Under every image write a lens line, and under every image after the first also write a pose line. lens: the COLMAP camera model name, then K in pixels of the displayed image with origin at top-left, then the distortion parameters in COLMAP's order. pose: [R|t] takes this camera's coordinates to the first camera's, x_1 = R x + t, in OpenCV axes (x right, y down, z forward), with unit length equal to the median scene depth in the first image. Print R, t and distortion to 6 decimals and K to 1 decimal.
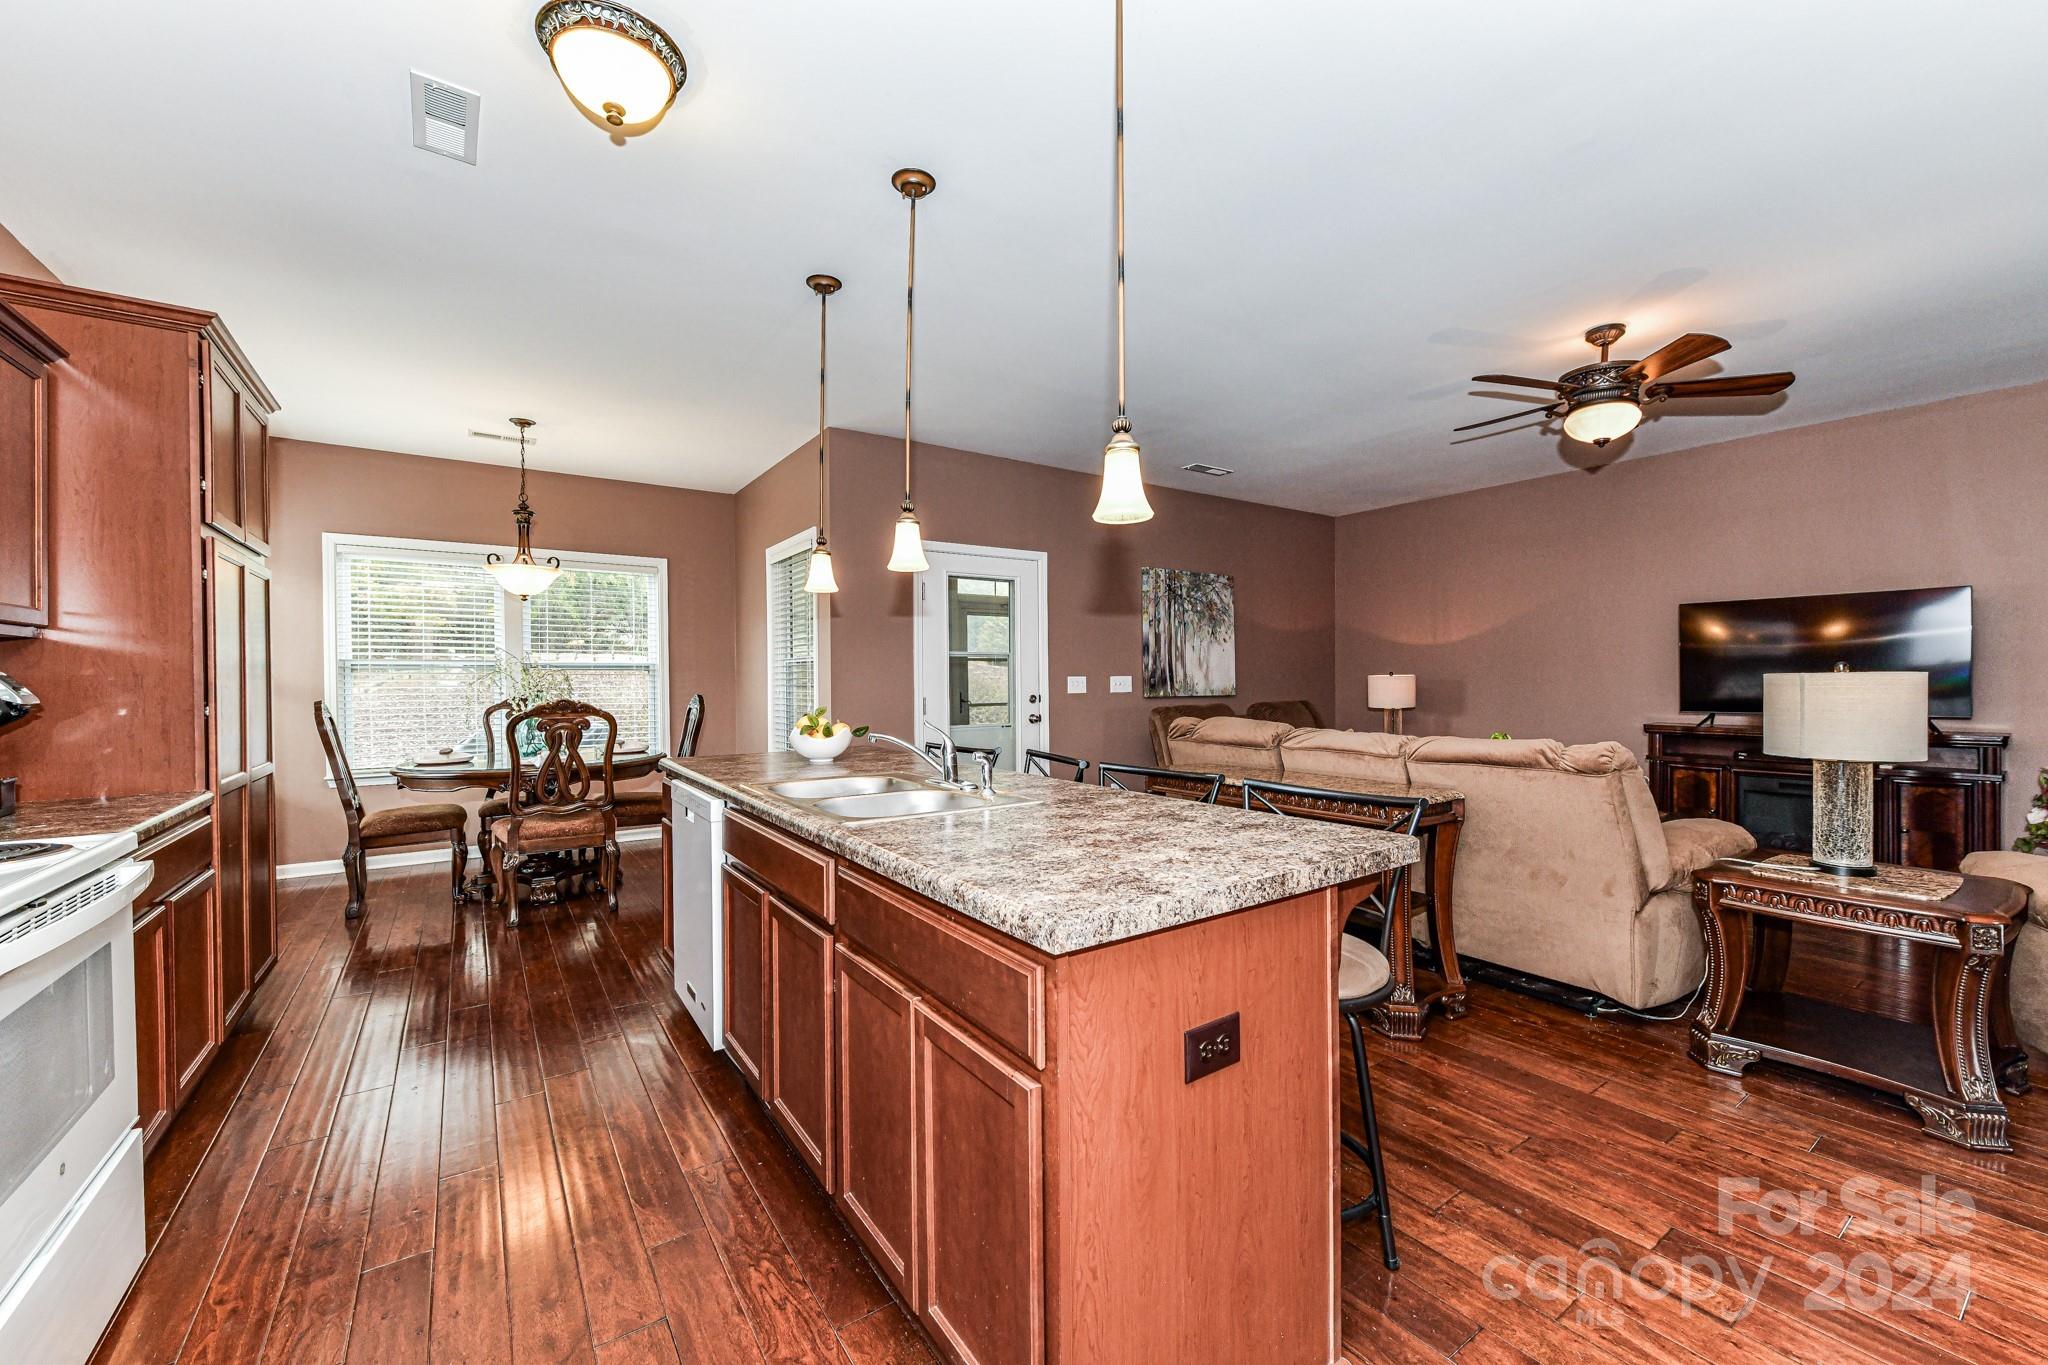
lens RADIAL K [[807.5, 0, 1032.4], [0, 807.5, 685.5], [0, 0, 1]] dist [0.002001, -0.000415]
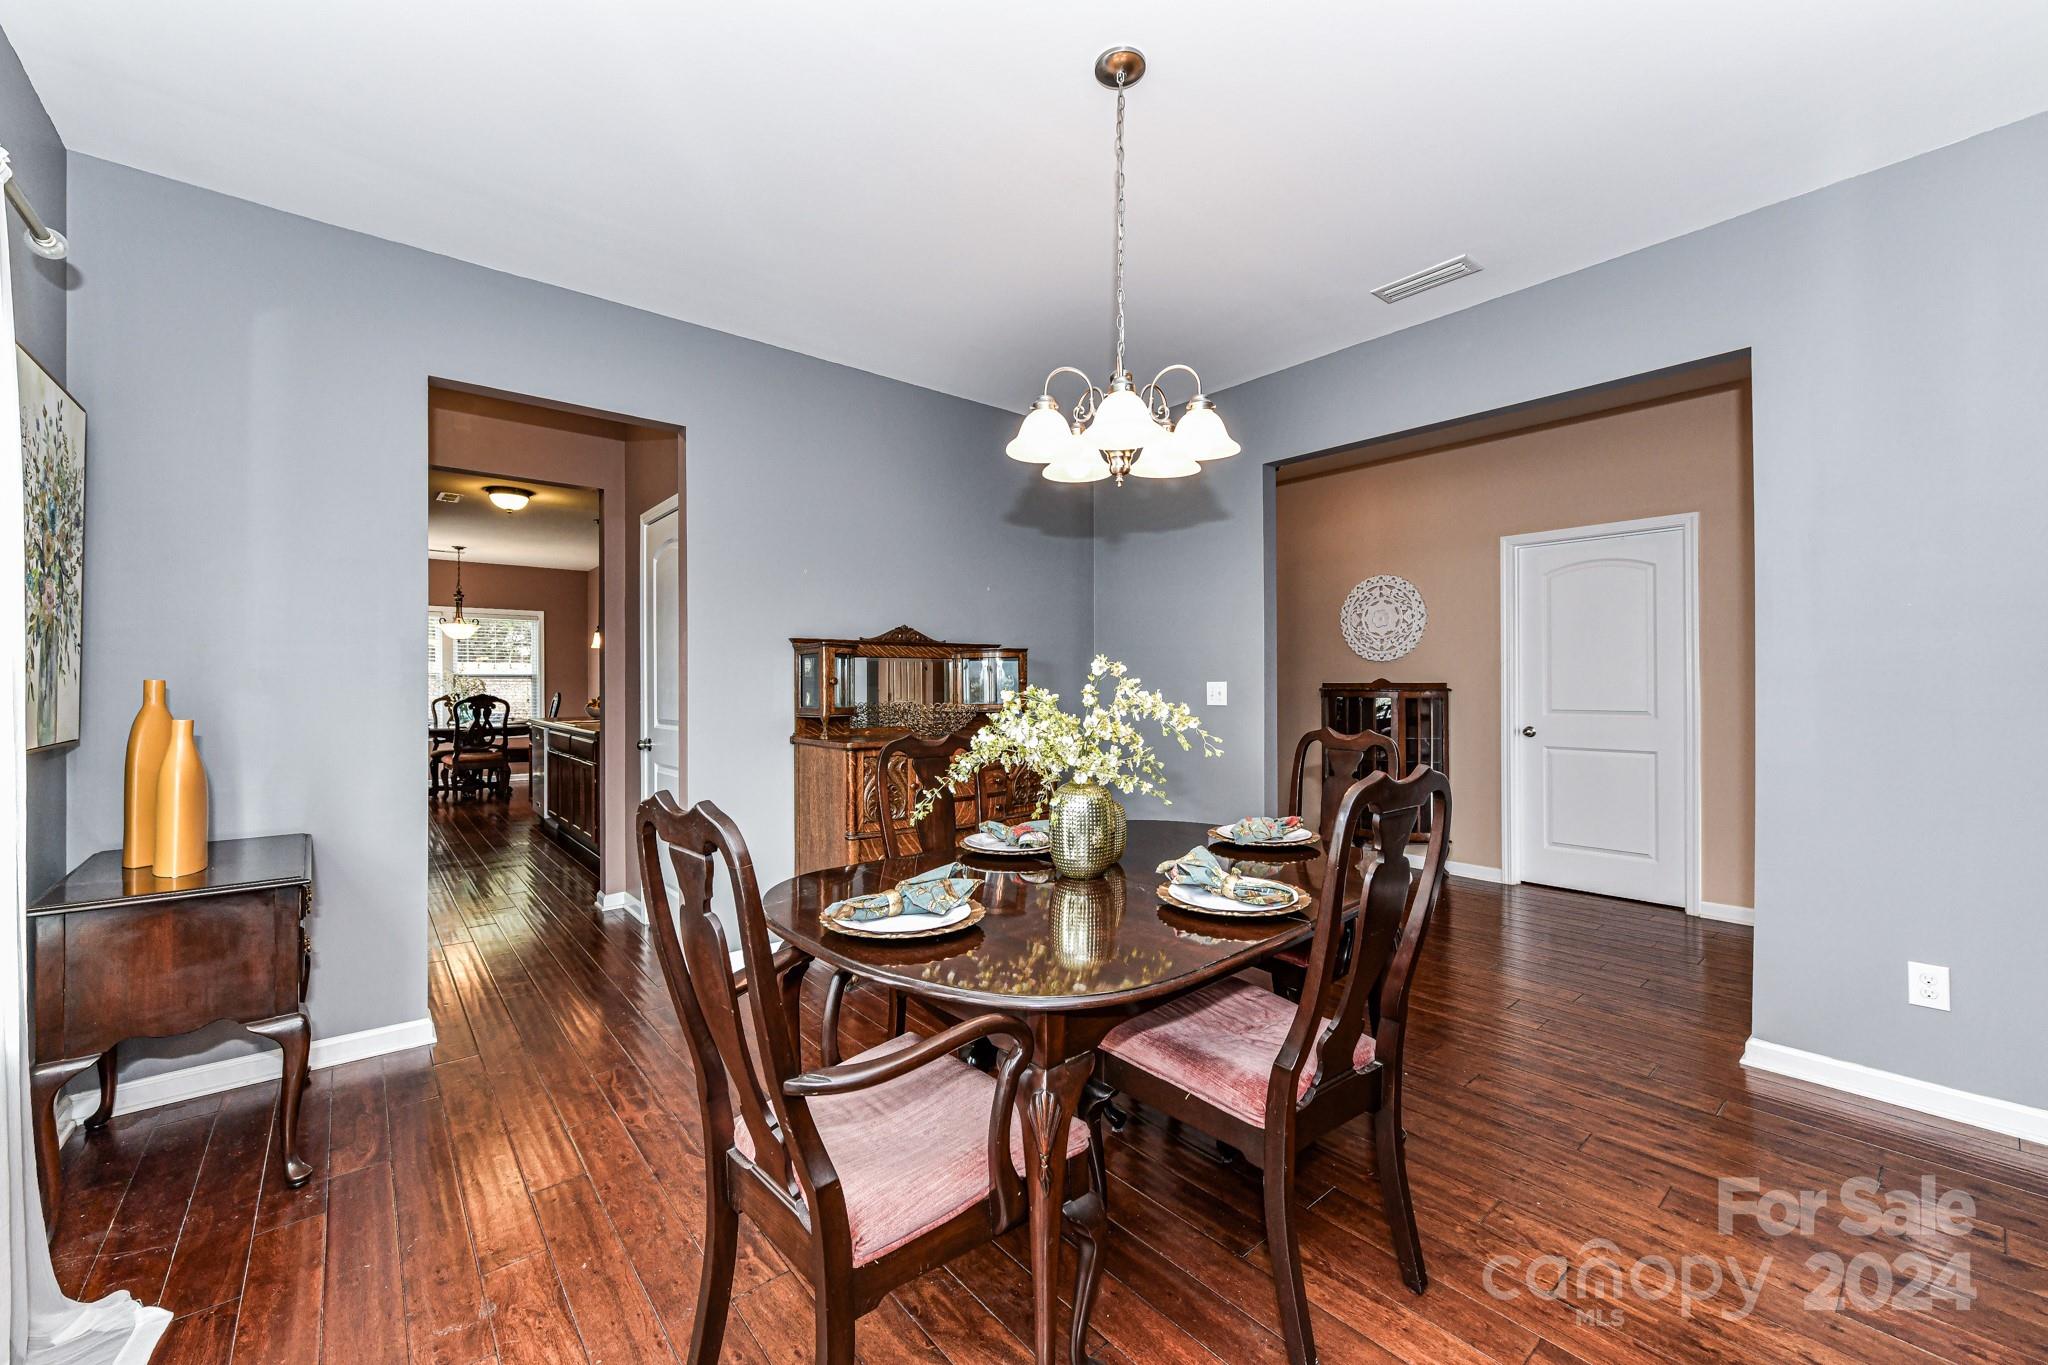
lens RADIAL K [[807.5, 0, 1032.4], [0, 807.5, 685.5], [0, 0, 1]] dist [0.002001, -0.000415]
pose [[0.995571, 0.003657, 0.093946, 0.628247], [-0.002635, 0.999936, -0.011008, 0.015635], [-0.093980, 0.010712, 0.995516, -1.194729]]
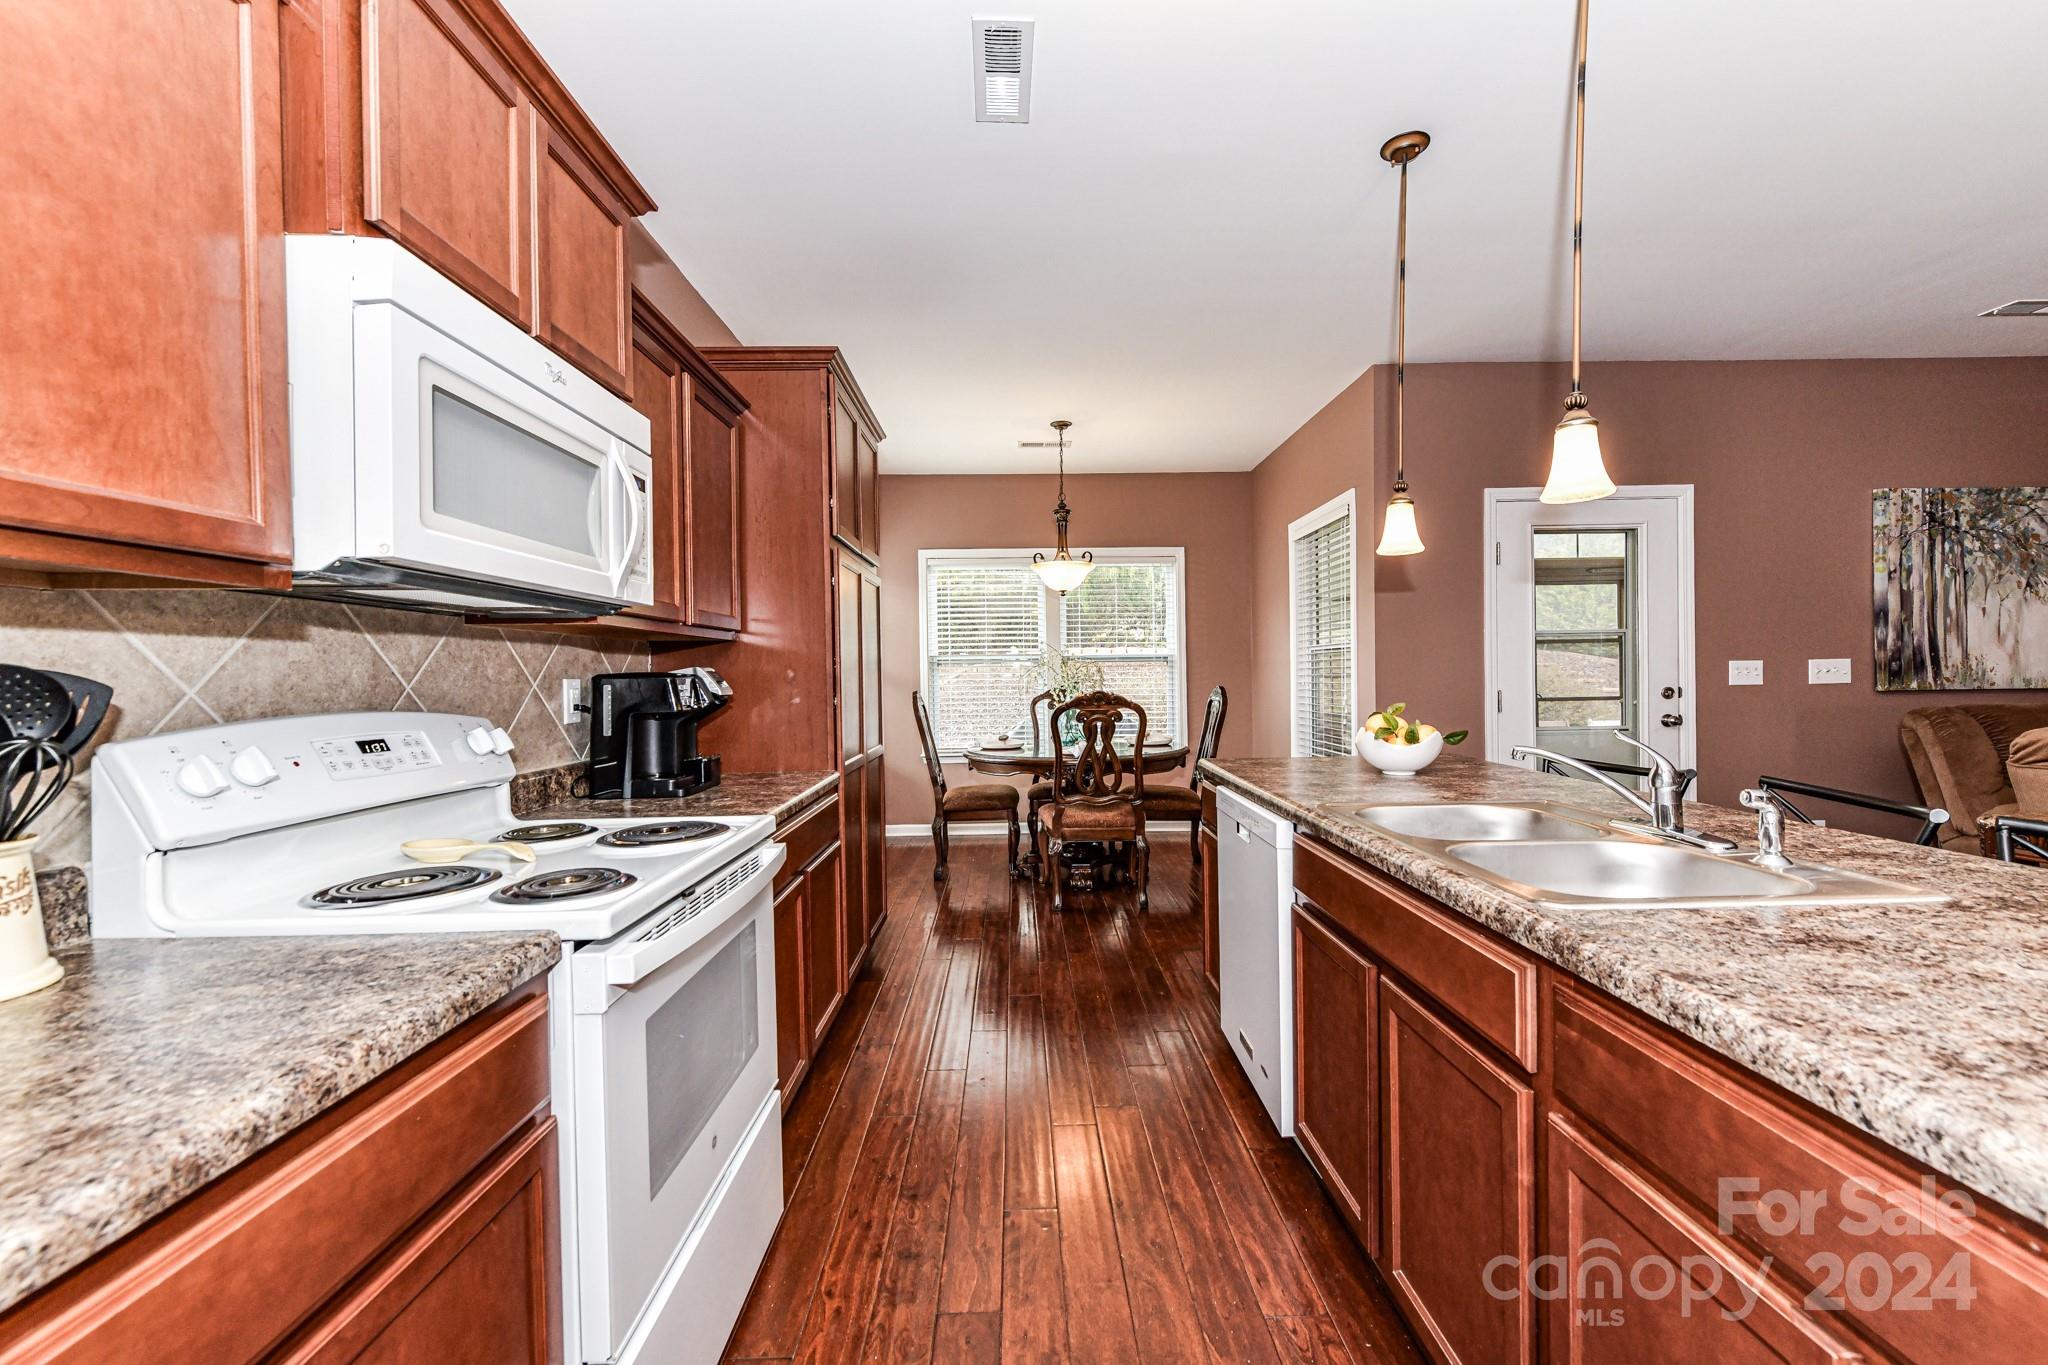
lens RADIAL K [[807.5, 0, 1032.4], [0, 807.5, 685.5], [0, 0, 1]] dist [0.002001, -0.000415]
pose [[0.831640, 0.000994, -0.555314, -0.096942], [0.005696, 0.999931, 0.010320, -0.000351], [0.555286, -0.011746, 0.831576, 0.128246]]
